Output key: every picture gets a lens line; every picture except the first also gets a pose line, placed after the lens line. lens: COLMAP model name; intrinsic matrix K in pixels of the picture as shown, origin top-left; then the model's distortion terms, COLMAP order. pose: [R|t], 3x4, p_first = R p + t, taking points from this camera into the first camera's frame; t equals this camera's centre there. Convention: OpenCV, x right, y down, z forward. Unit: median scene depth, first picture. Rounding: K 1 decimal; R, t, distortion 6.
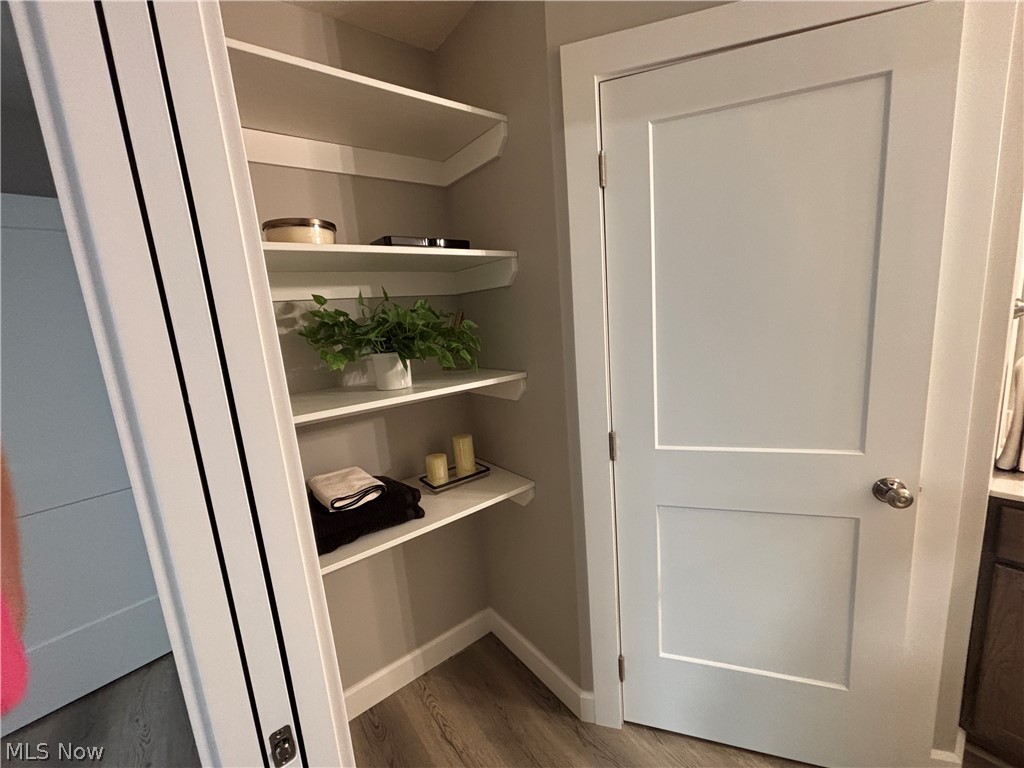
lens RADIAL K [[396.1, 0, 512.0], [0, 396.1, 384.0], [0, 0, 1]] dist [-0.001343, -0.000056]
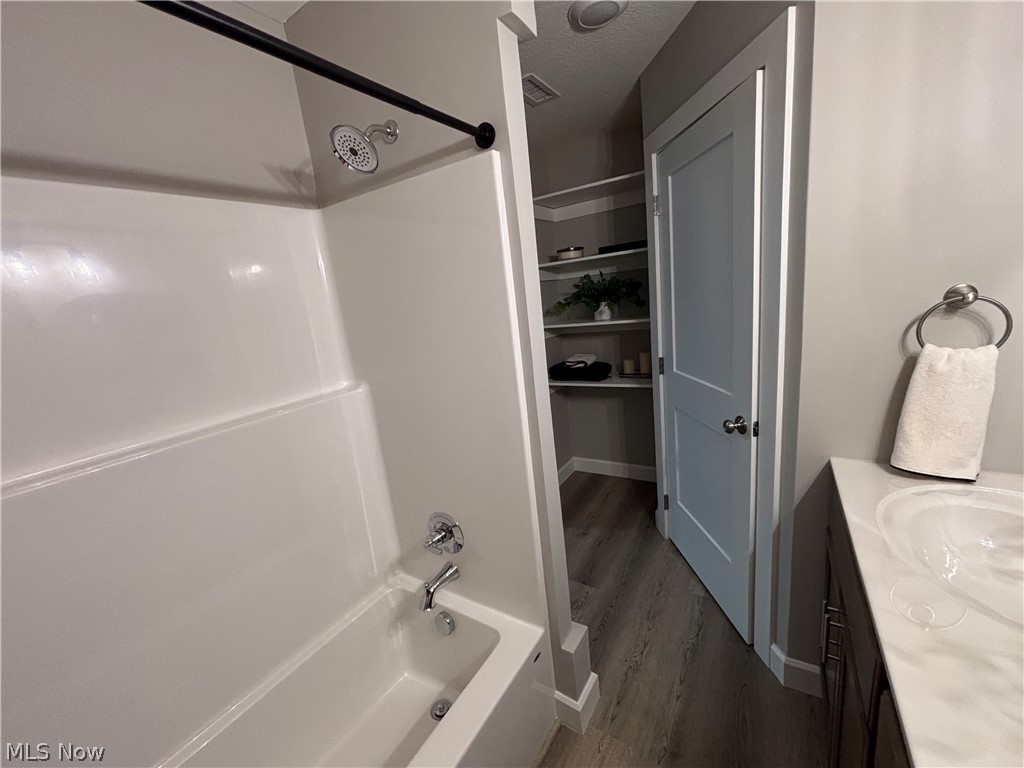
lens RADIAL K [[408.3, 0, 512.0], [0, 408.3, 384.0], [0, 0, 1]] dist [0.003905, 0.000272]
pose [[0.346309, 0.235213, -0.908155, 1.569717], [-0.066525, 0.971778, 0.226323, -0.116624], [0.935759, -0.017963, 0.352183, -0.217955]]
